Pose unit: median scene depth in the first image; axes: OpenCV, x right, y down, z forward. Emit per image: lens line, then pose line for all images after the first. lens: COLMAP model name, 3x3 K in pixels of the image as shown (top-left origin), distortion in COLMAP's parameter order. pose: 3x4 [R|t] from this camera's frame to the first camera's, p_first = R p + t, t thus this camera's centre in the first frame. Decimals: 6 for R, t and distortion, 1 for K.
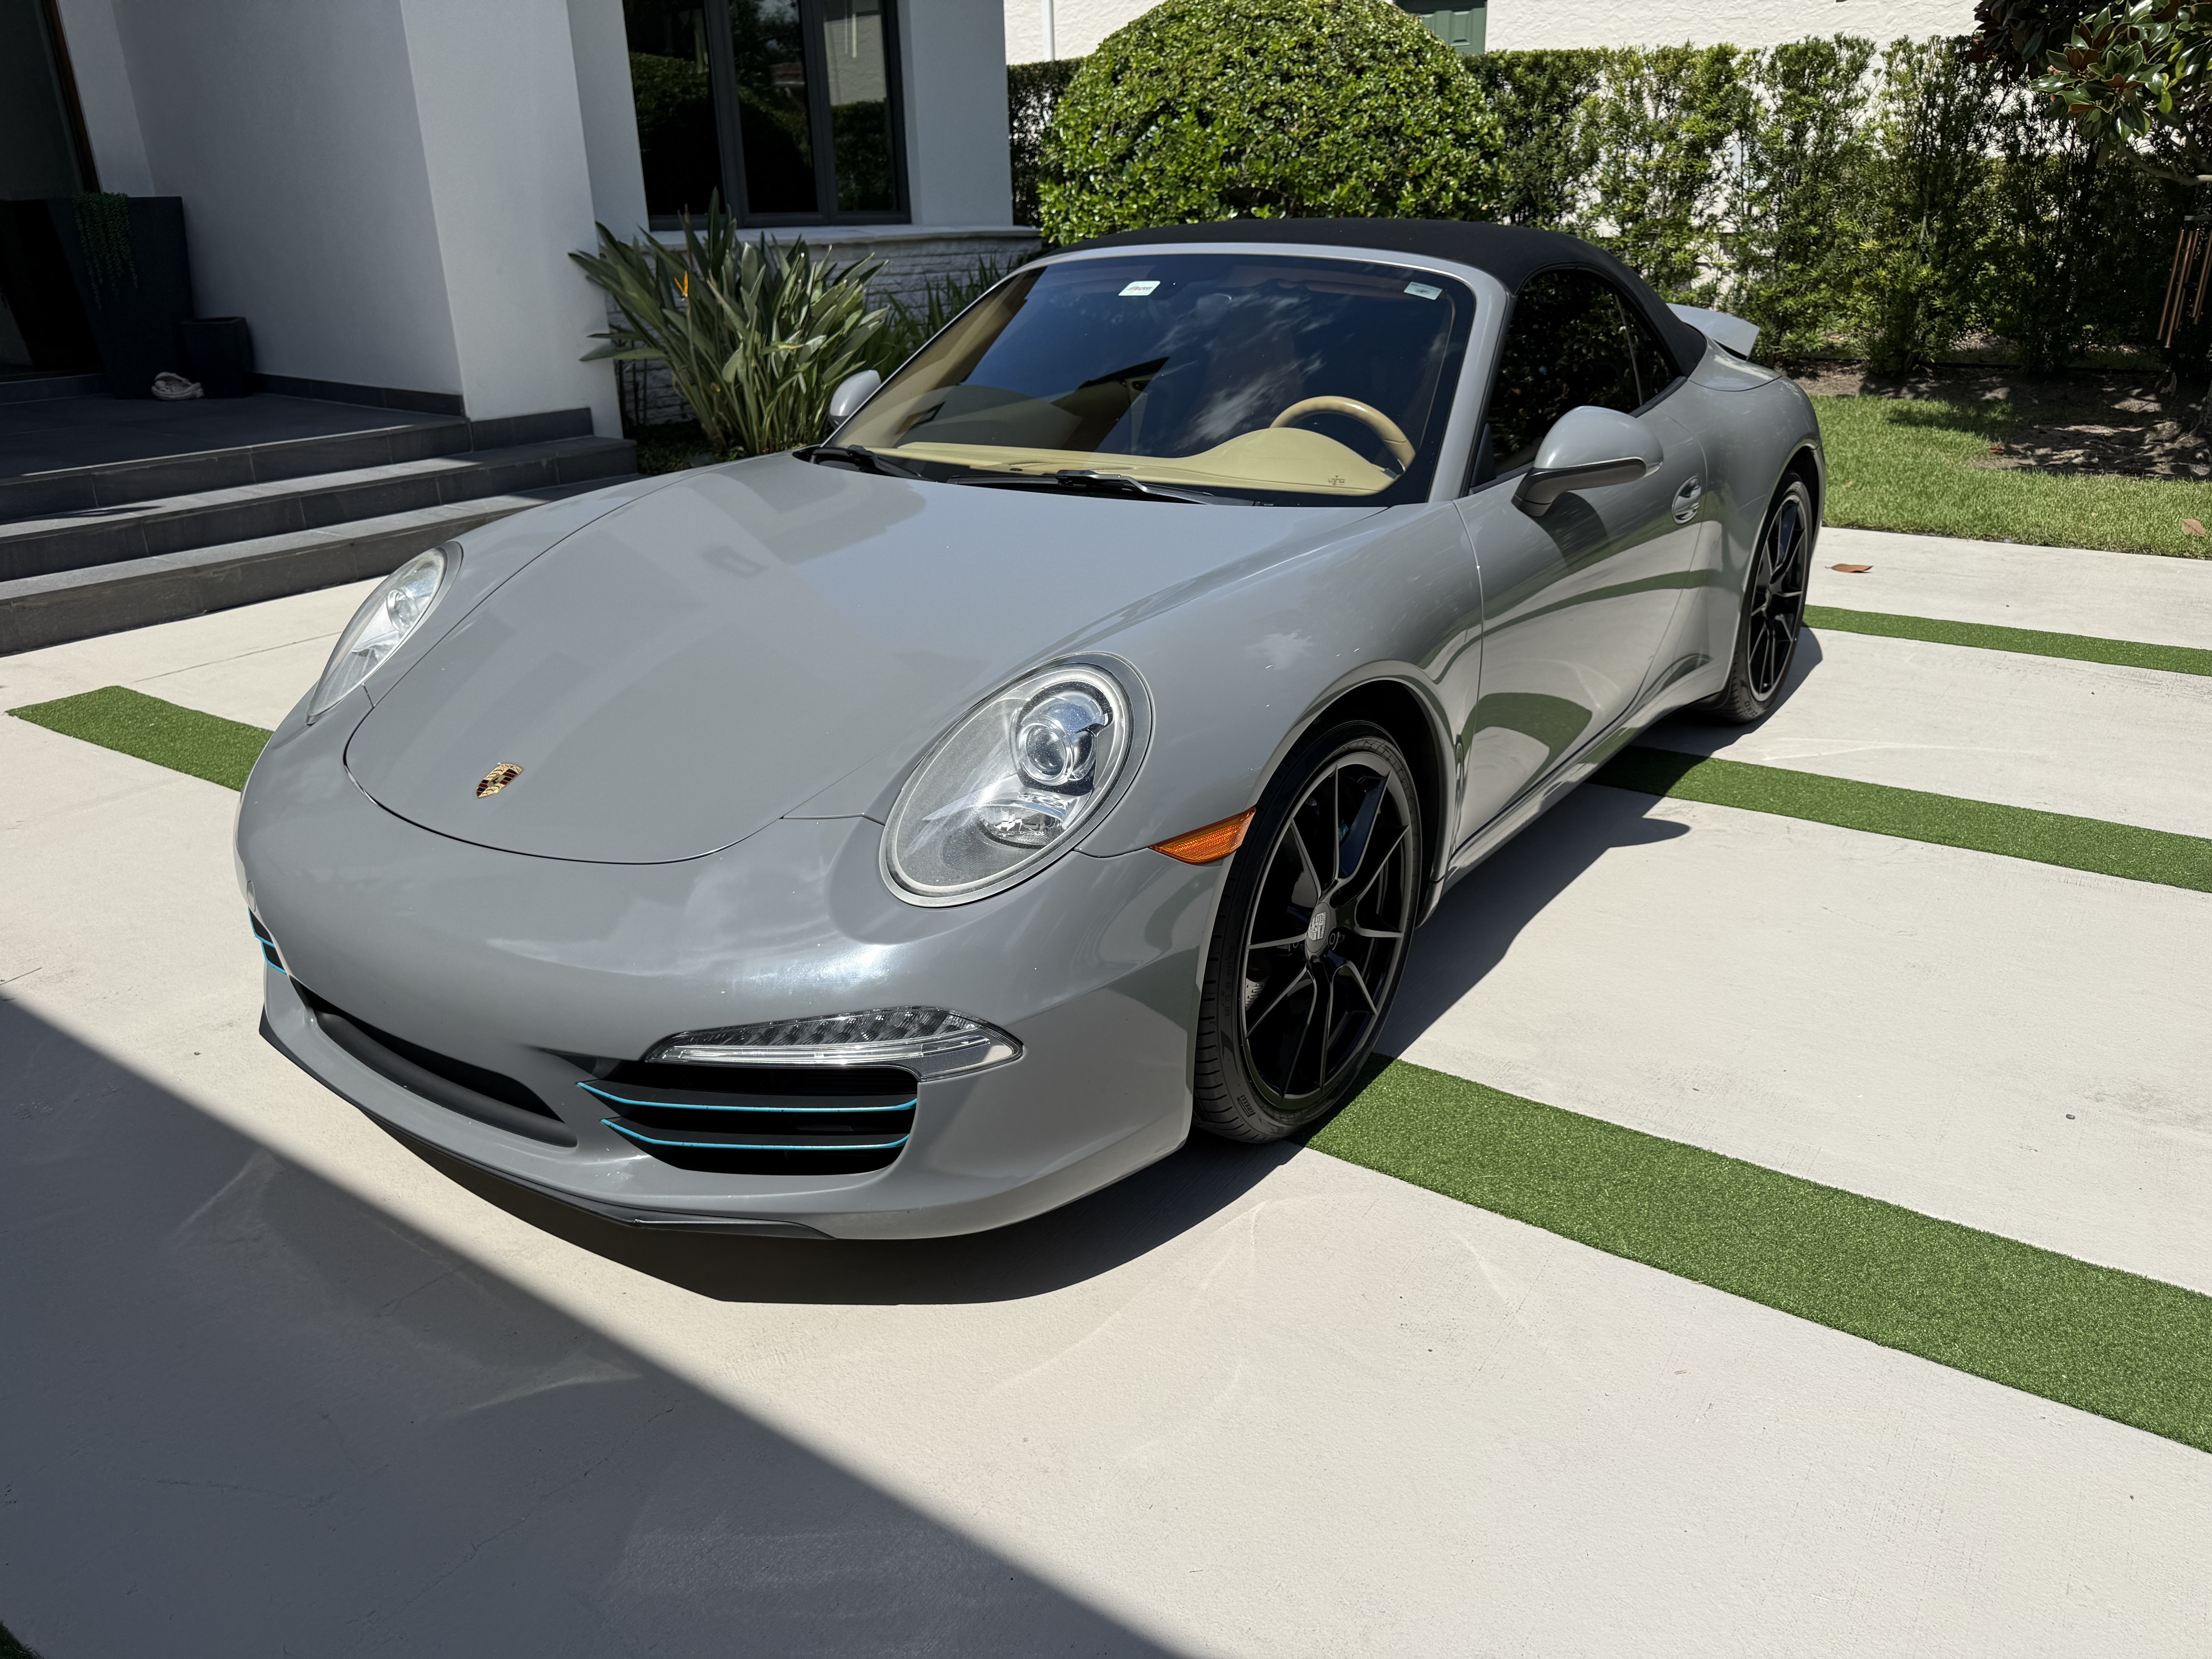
lens RADIAL K [[1573.3, 0, 1106.0], [0, 1573.3, 829.5], [0, 0, 1]] dist [0.003380, -0.005910]
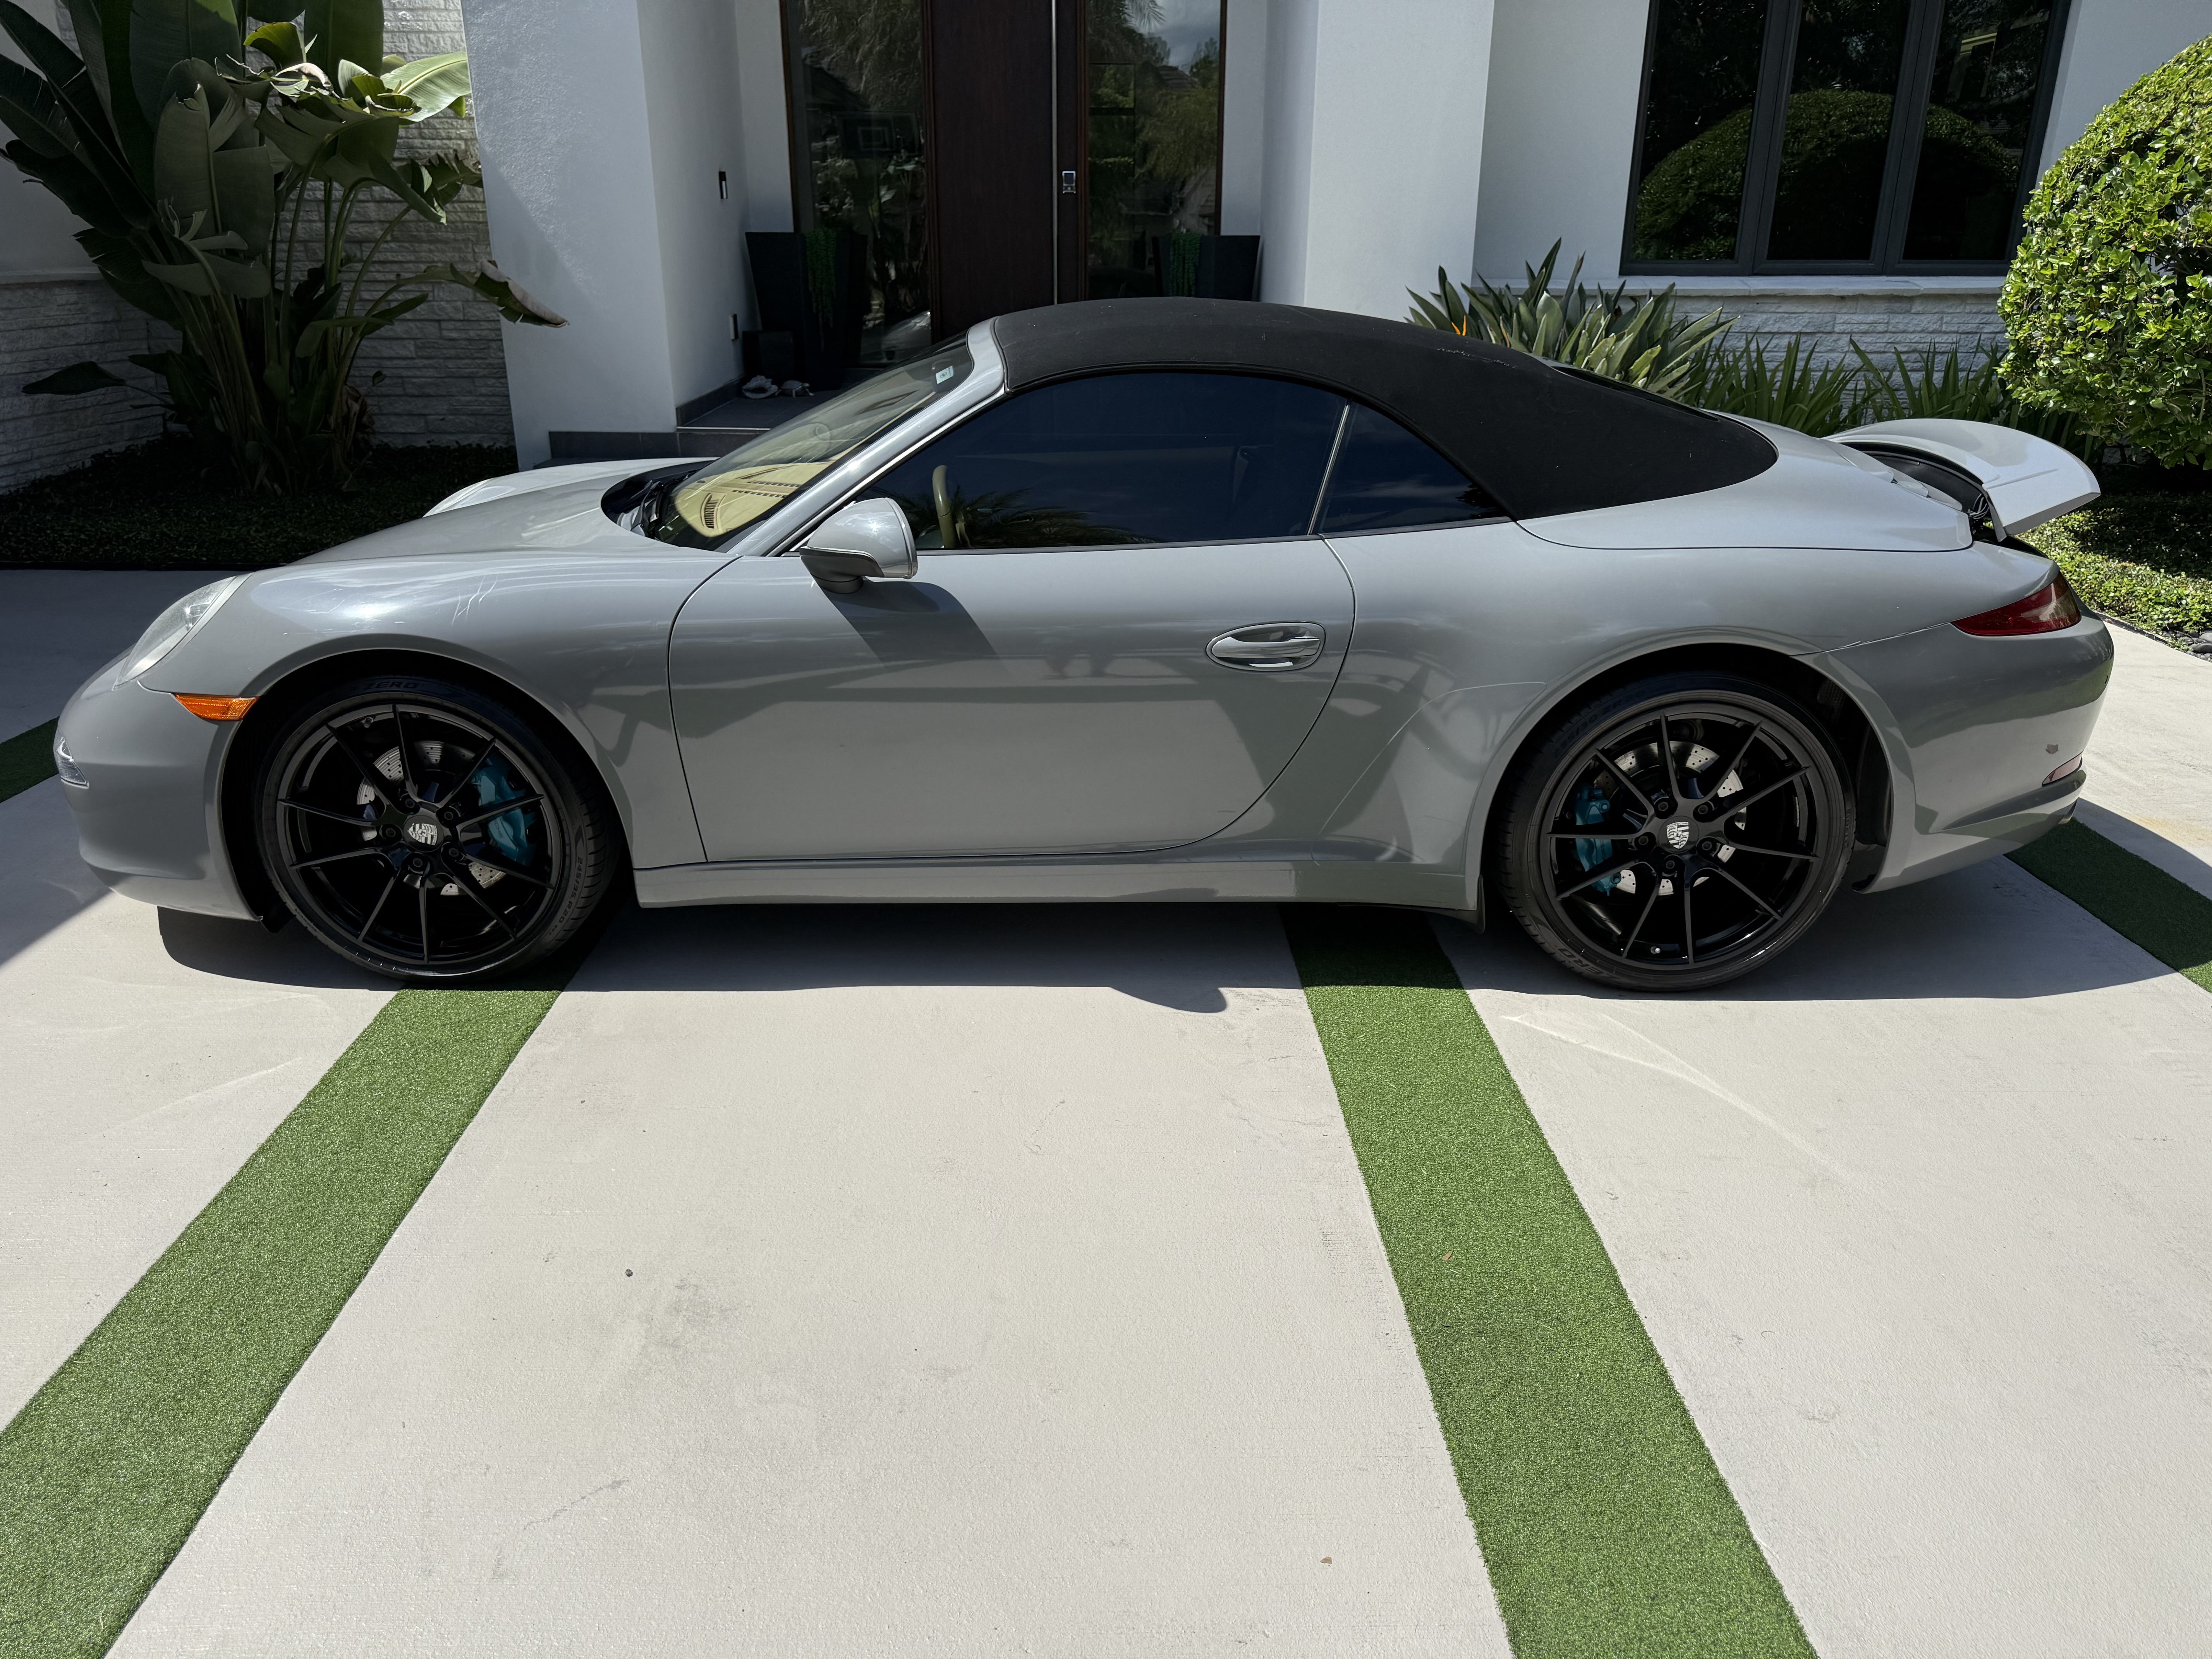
lens RADIAL K [[1529.6, 0, 1106.0], [0, 1529.6, 829.5], [0, 0, 1]] dist [0.029466, 0.000832]
pose [[0.592577, 0.309438, -0.743707, 0.417154], [-0.312089, 0.939355, 0.142173, -0.089006], [0.742599, 0.147854, 0.653212, 0.165902]]
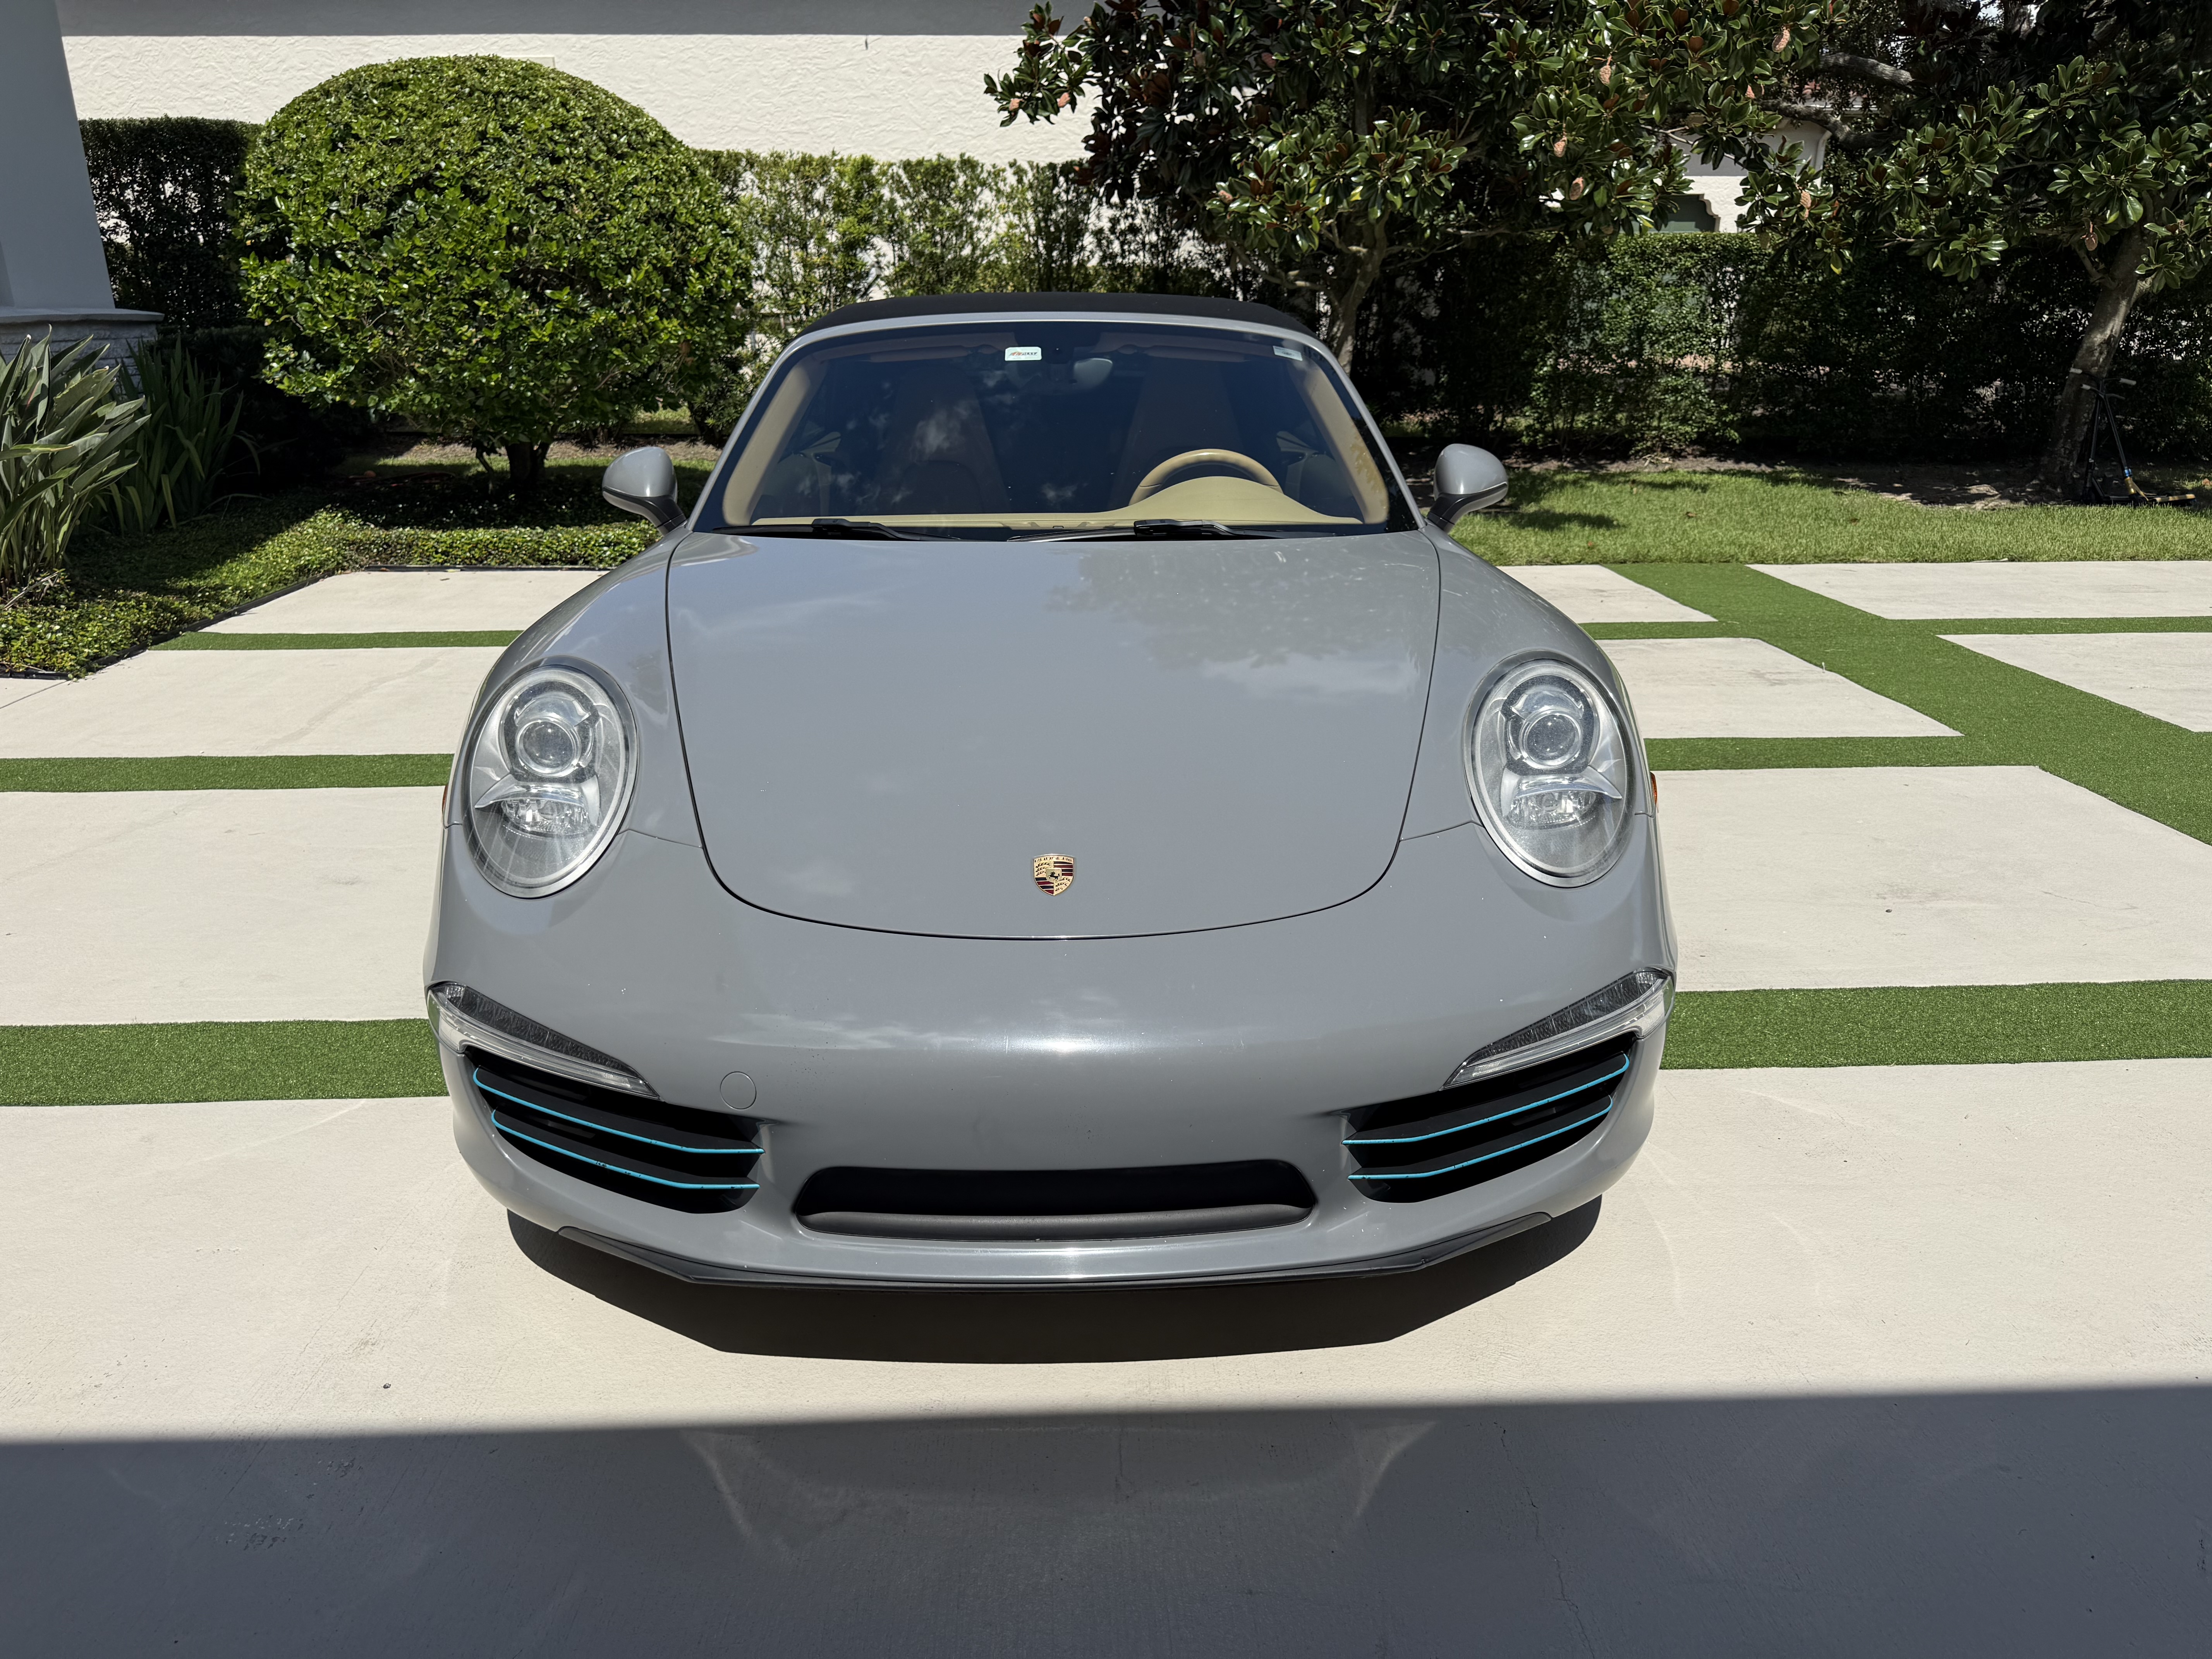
lens RADIAL K [[1573.3, 0, 1106.0], [0, 1573.3, 829.5], [0, 0, 1]] dist [0.003380, -0.005910]
pose [[0.800299, -0.175085, 0.573469, -0.236763], [0.206815, 0.978328, 0.010074, -0.016282], [-0.562805, 0.110540, 0.819165, 0.067072]]
